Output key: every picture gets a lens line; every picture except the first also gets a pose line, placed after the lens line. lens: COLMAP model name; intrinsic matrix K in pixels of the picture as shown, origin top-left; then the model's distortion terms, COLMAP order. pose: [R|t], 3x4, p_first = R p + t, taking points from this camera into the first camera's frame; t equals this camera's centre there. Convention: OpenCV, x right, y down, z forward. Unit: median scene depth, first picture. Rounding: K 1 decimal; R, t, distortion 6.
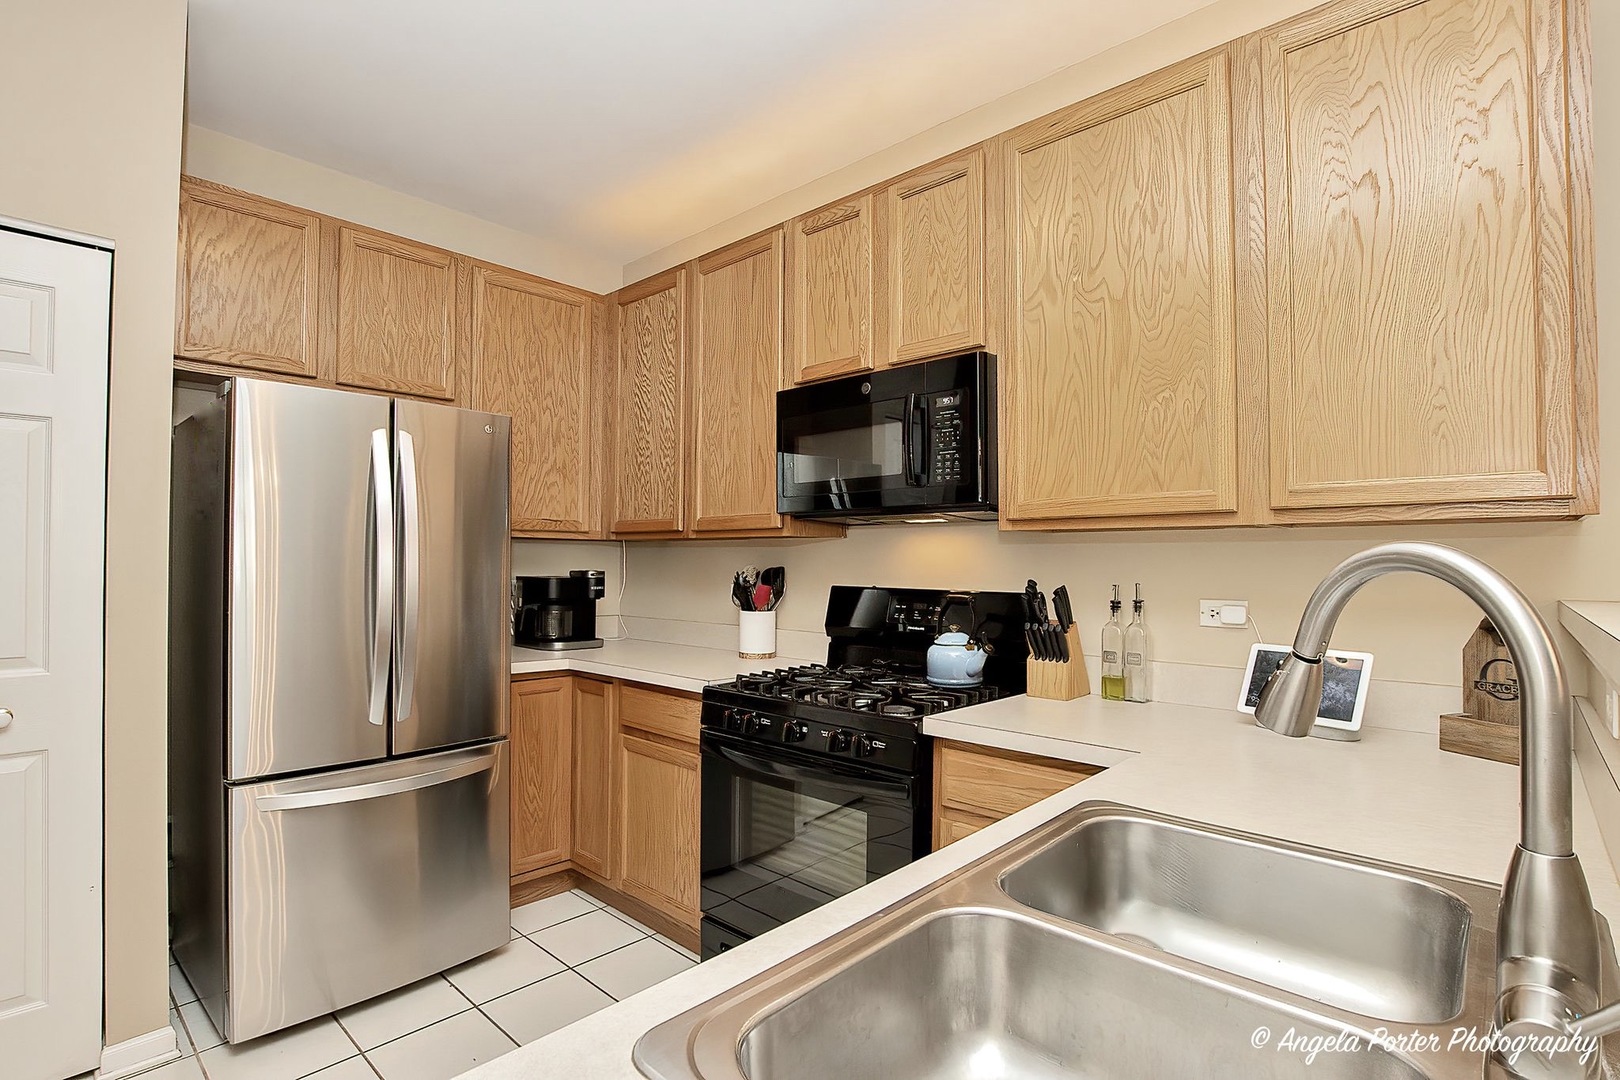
lens RADIAL K [[758.3, 0, 810.0], [0, 758.3, 540.0], [0, 0, 1]] dist [-0.024436, -0.000057]
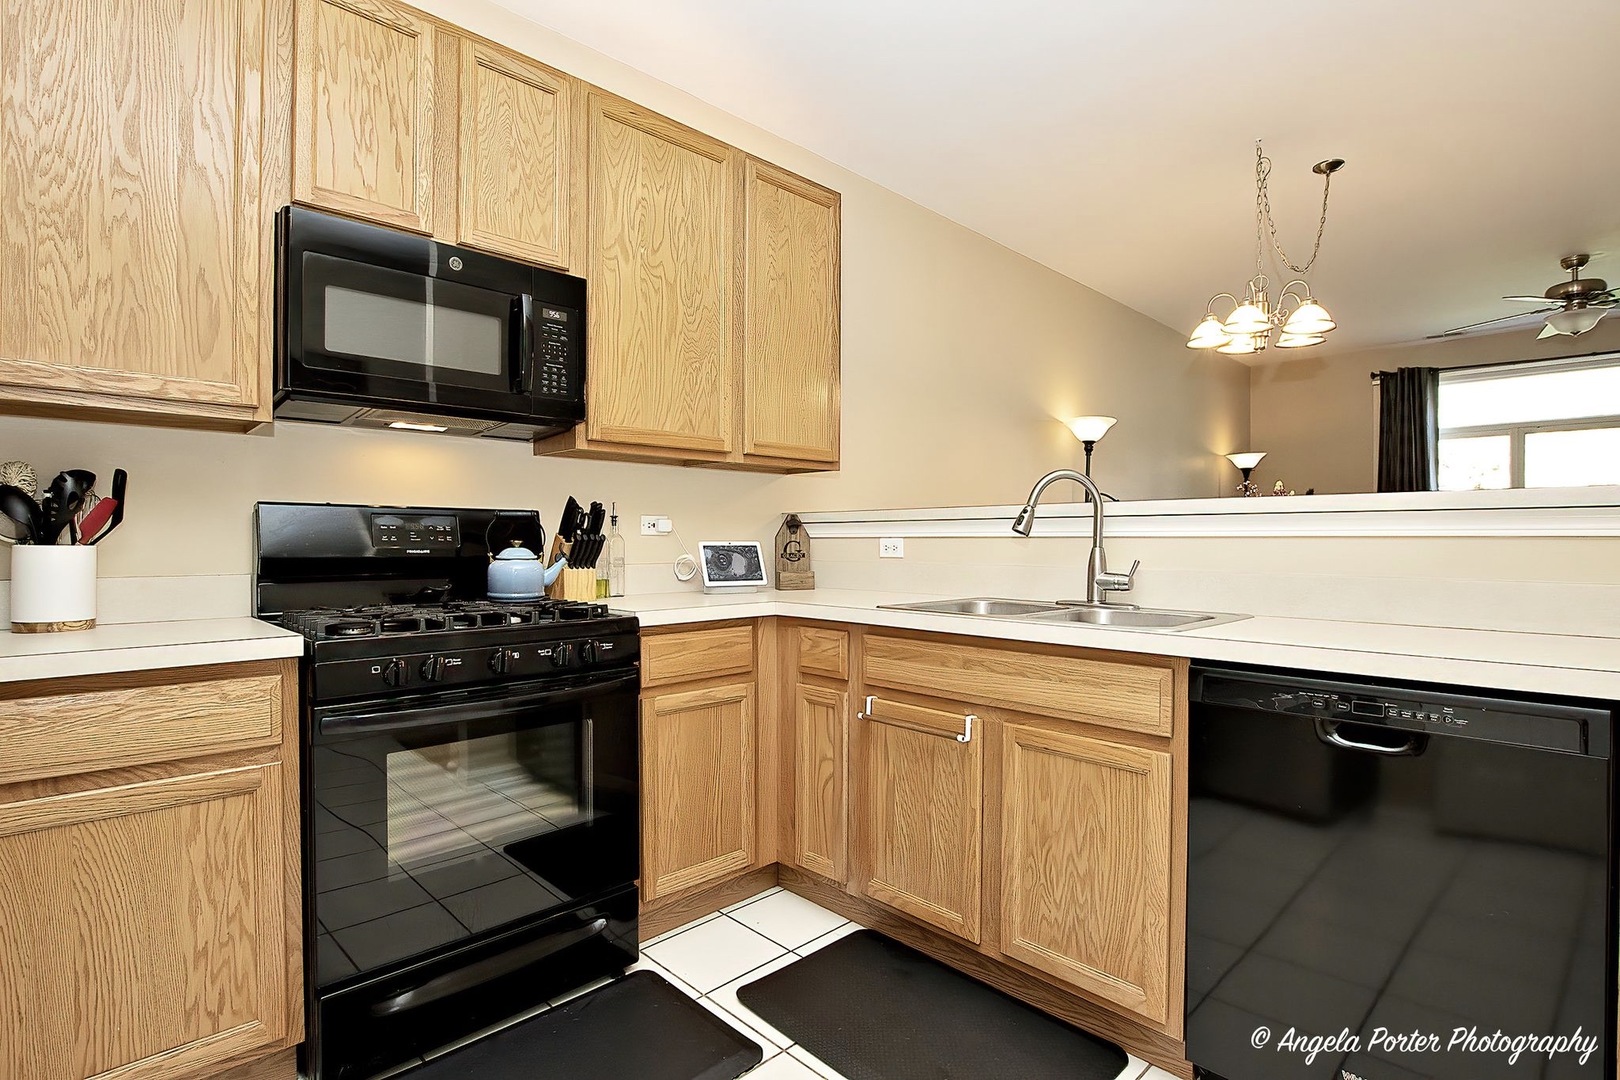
lens RADIAL K [[806.1, 0, 810.0], [0, 806.1, 540.0], [0, 0, 1]] dist [-0.034842, -0.000317]
pose [[0.043906, -0.007829, 0.999005, -0.879423], [-0.029747, 0.999516, 0.009140, 0.097186], [-0.998593, -0.030119, 0.043652, 0.611219]]
